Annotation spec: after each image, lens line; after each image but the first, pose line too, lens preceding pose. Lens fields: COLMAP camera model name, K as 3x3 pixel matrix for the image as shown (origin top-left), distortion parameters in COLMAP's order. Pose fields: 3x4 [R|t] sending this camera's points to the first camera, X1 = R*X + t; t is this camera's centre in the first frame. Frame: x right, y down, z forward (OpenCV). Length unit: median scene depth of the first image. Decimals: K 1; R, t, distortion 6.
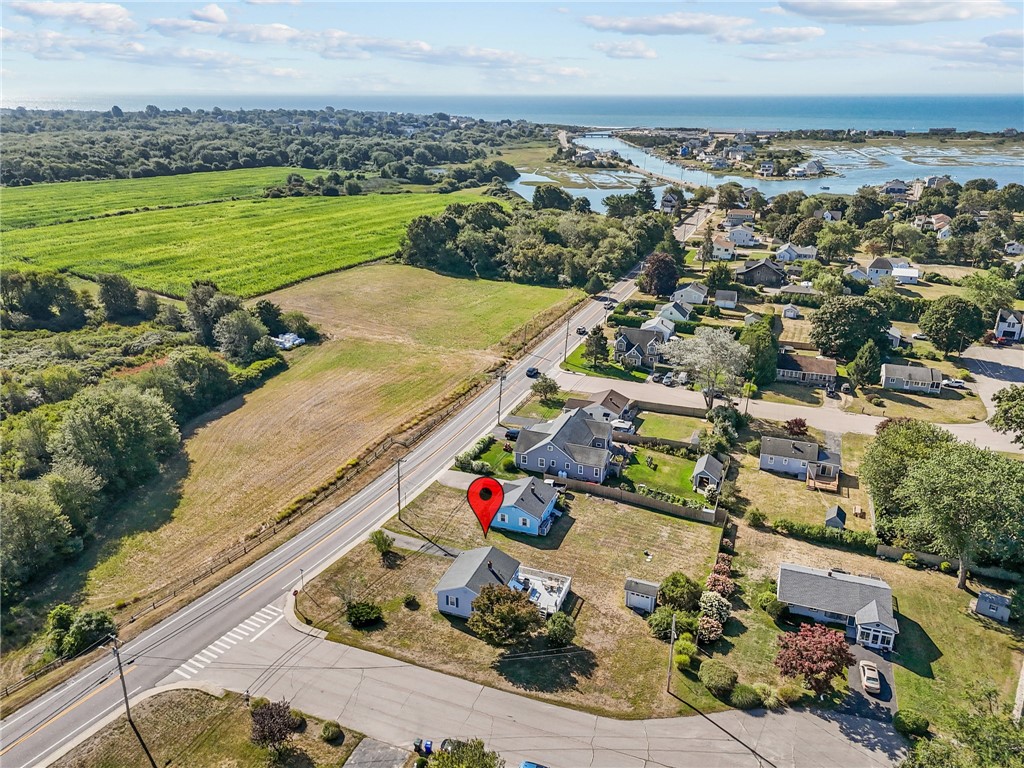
lens RADIAL K [[759.7, 0, 506.7], [0, 759.7, 402.4], [0, 0, 1]] dist [0.080307, -0.088043]
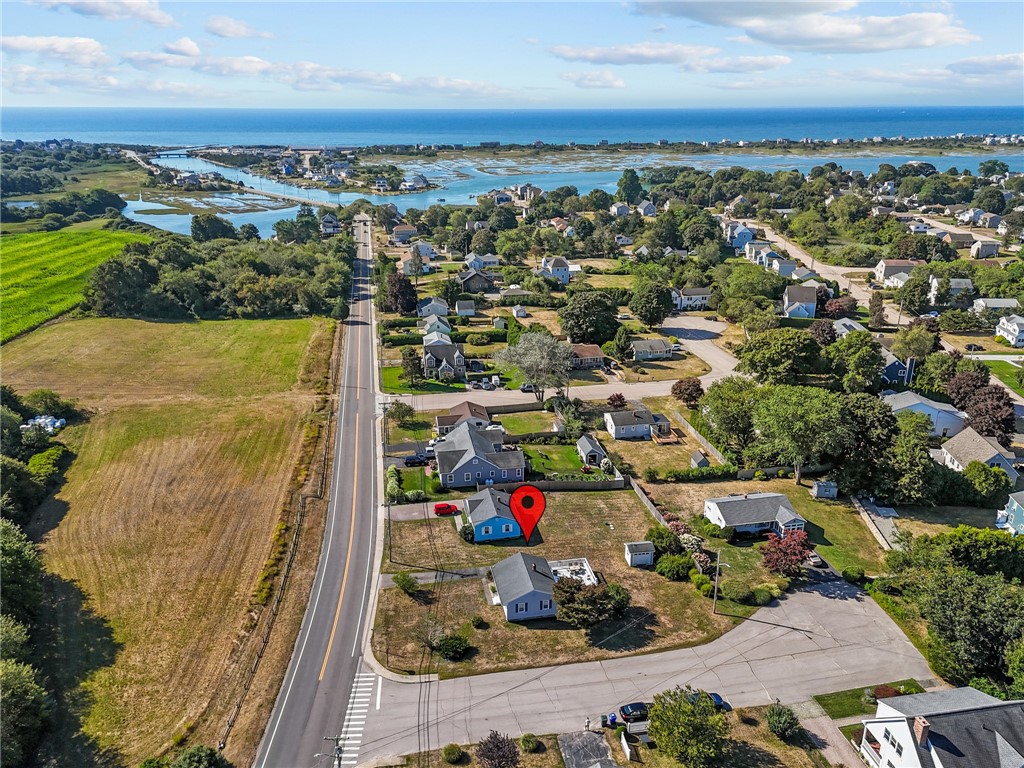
lens RADIAL K [[762.4, 0, 512.0], [0, 762.4, 384.0], [0, 0, 1]] dist [0.082931, -0.087637]
pose [[0.848951, -0.183534, 0.495577, -0.307717], [0.201934, 0.979256, 0.016737, -0.041369], [-0.488369, 0.085866, 0.868403, 0.008901]]
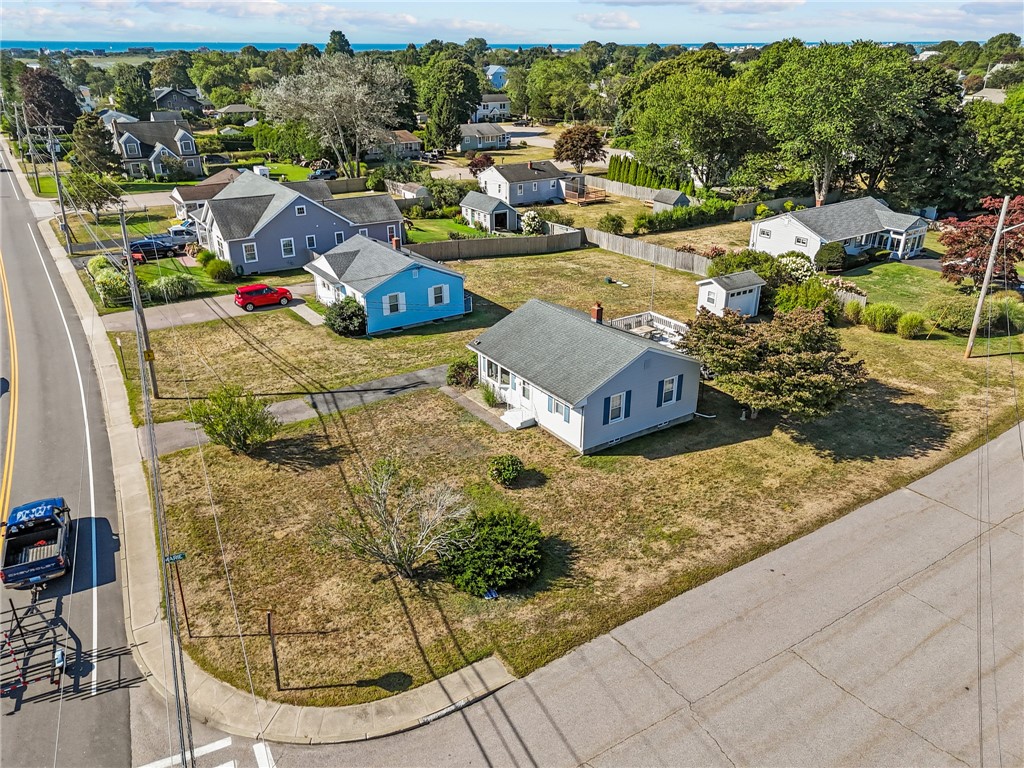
lens RADIAL K [[762.4, 0, 512.0], [0, 762.4, 384.0], [0, 0, 1]] dist [0.082931, -0.087637]
pose [[0.577244, -0.335951, 0.744262, -0.203614], [0.316534, 0.932242, 0.175302, 0.089633], [-0.752726, 0.134393, 0.644471, 0.426482]]
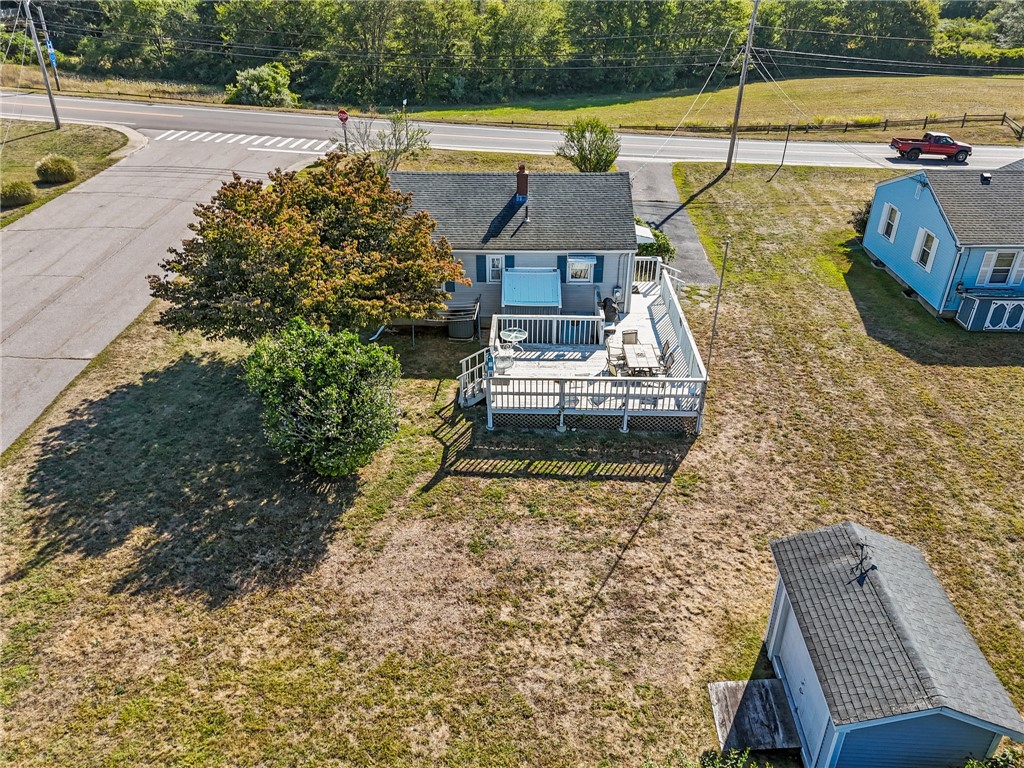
lens RADIAL K [[762.4, 0, 512.0], [0, 762.4, 384.0], [0, 0, 1]] dist [0.082931, -0.087637]
pose [[0.322064, 0.460849, -0.826978, 0.140568], [-0.355371, 0.868494, 0.345586, 0.100108], [0.877489, 0.182584, 0.443483, 0.485782]]
